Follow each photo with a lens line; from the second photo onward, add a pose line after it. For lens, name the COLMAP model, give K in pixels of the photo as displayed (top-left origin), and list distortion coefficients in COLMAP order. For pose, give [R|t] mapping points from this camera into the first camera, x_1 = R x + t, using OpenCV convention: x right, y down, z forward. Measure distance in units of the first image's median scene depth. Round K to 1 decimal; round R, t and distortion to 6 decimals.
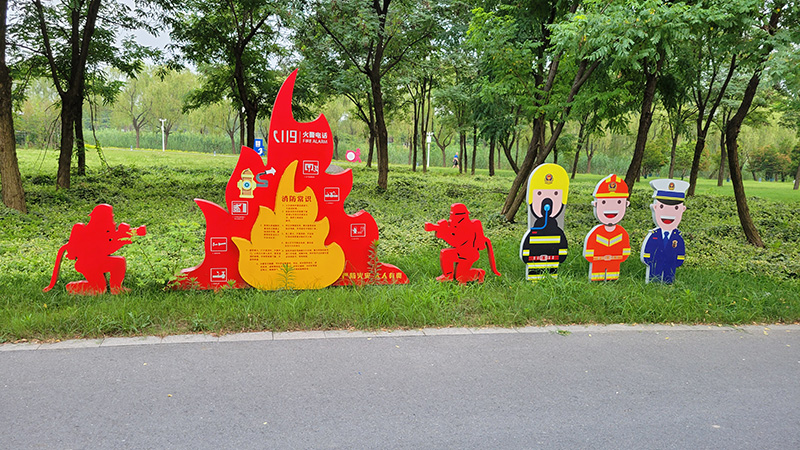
lens RADIAL K [[618.0, 0, 400.0], [0, 618.0, 225.0], [0, 0, 1]] dist [0.038195, -0.004086]
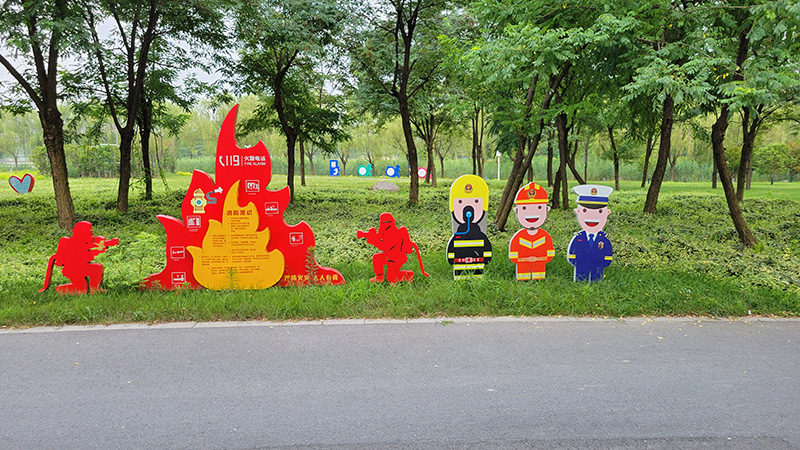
lens RADIAL K [[618.0, 0, 400.0], [0, 618.0, 225.0], [0, 0, 1]] dist [0.038195, -0.004086]
pose [[0.988372, -0.026308, -0.149765, 0.281750], [0.022431, 0.999370, -0.027515, 0.018615], [0.150395, 0.023835, 0.988339, -0.112952]]
